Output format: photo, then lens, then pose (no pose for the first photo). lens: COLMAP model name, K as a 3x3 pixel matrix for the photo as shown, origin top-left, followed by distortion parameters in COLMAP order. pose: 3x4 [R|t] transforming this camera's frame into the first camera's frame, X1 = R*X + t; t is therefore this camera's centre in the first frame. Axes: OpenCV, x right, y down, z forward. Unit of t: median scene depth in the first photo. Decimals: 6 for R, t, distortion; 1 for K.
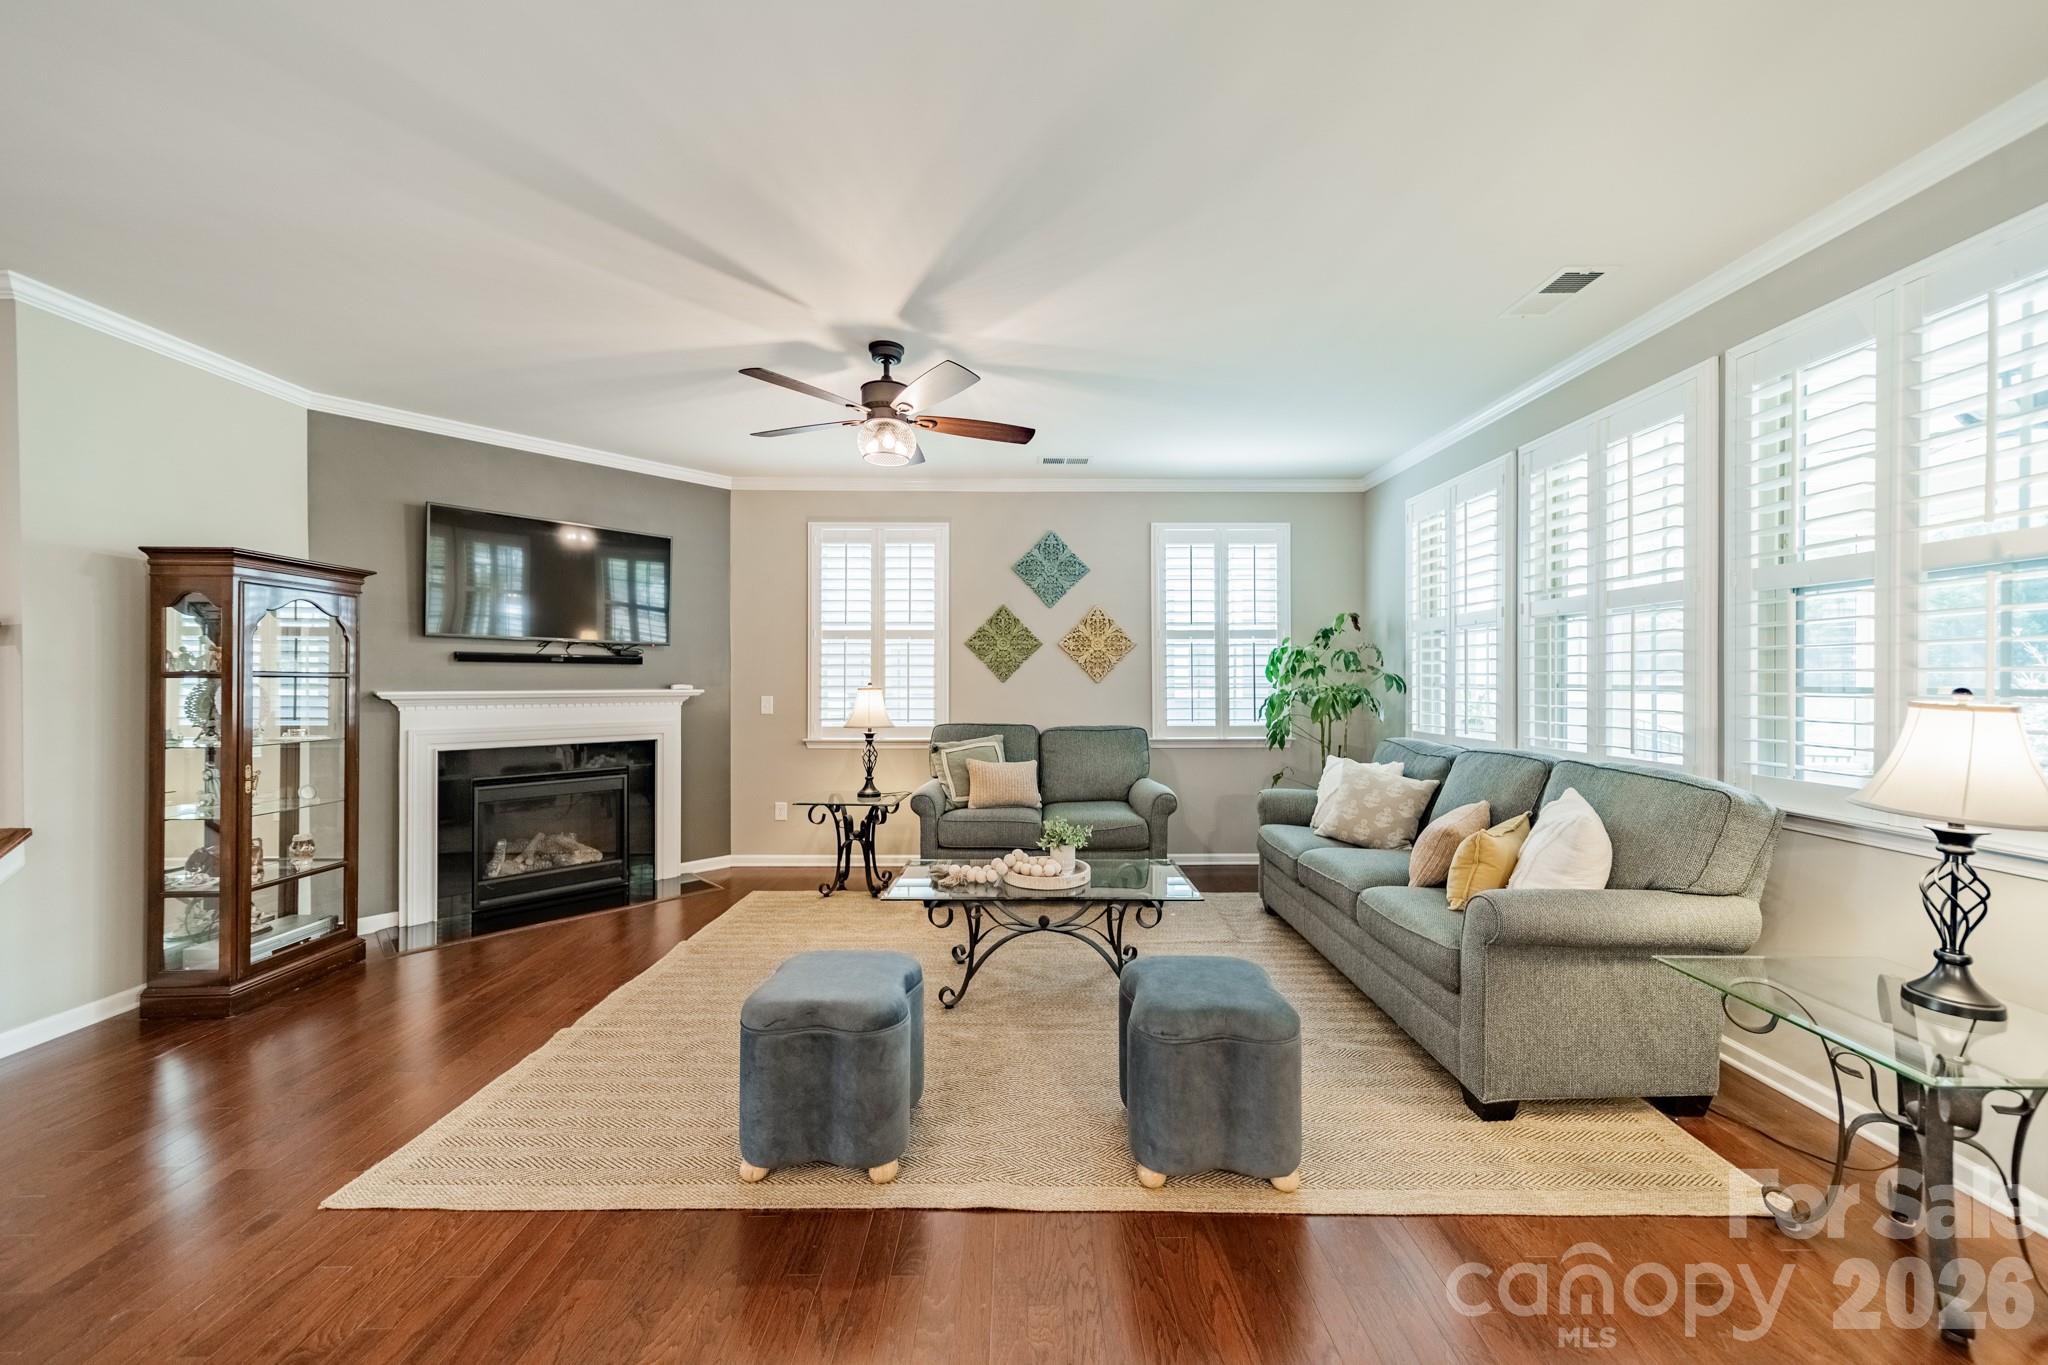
lens RADIAL K [[711.6, 0, 1024.0], [0, 711.6, 682.5], [0, 0, 1]] dist [-0.000251, -0.000002]
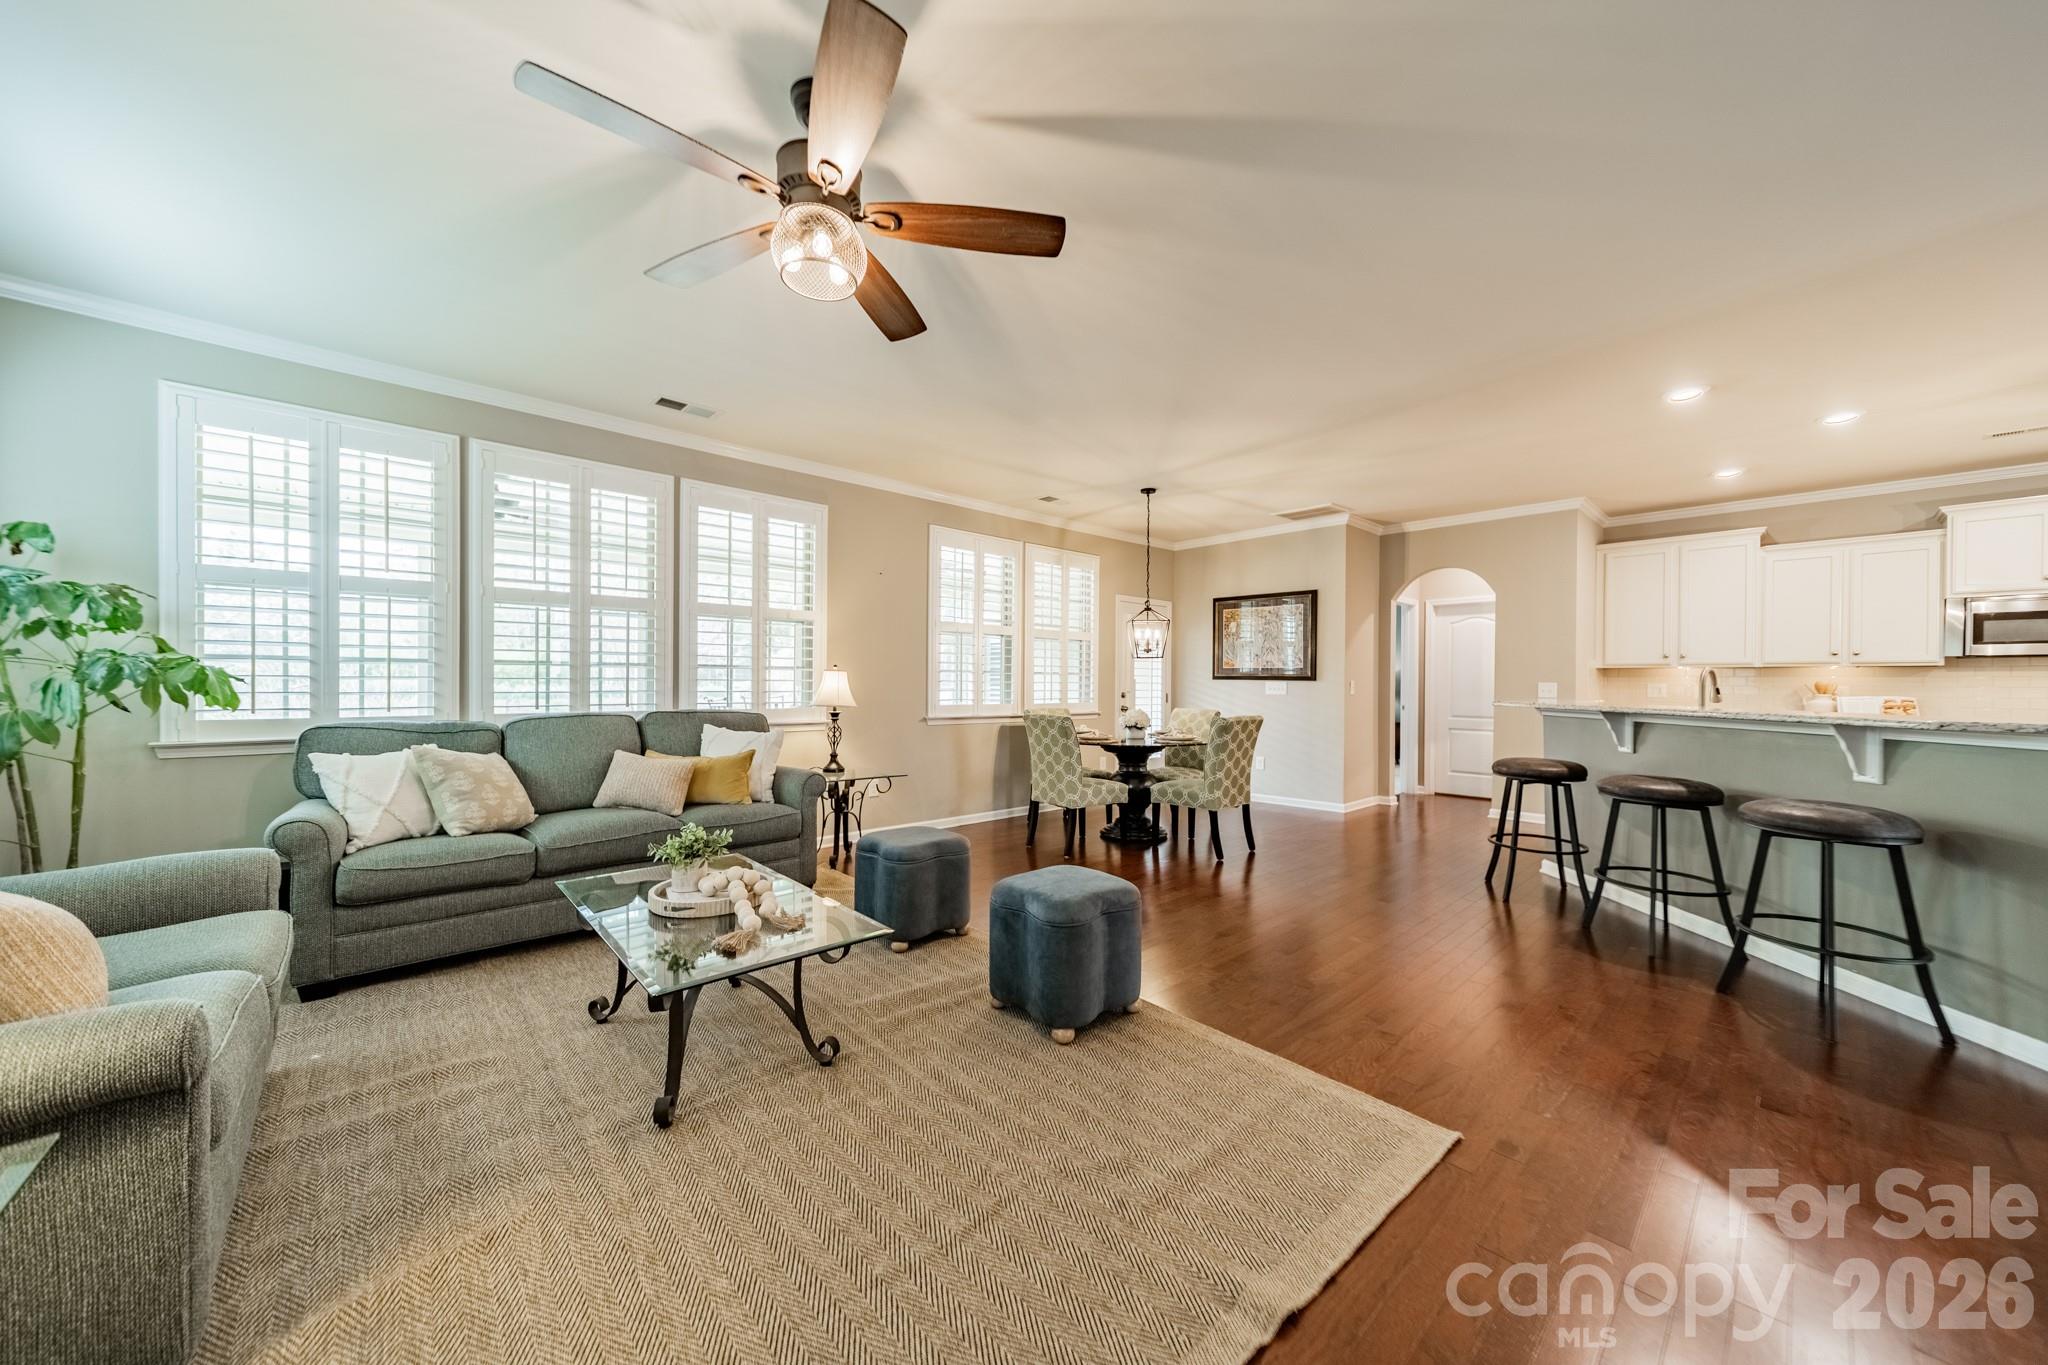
lens RADIAL K [[711.6, 0, 1024.0], [0, 711.6, 682.5], [0, 0, 1]] dist [-0.000251, -0.000002]
pose [[-0.651693, -0.007570, 0.758445, -0.767779], [-0.008271, 0.999962, 0.002874, 0.033788], [-0.758438, -0.004400, -0.651731, 1.217250]]
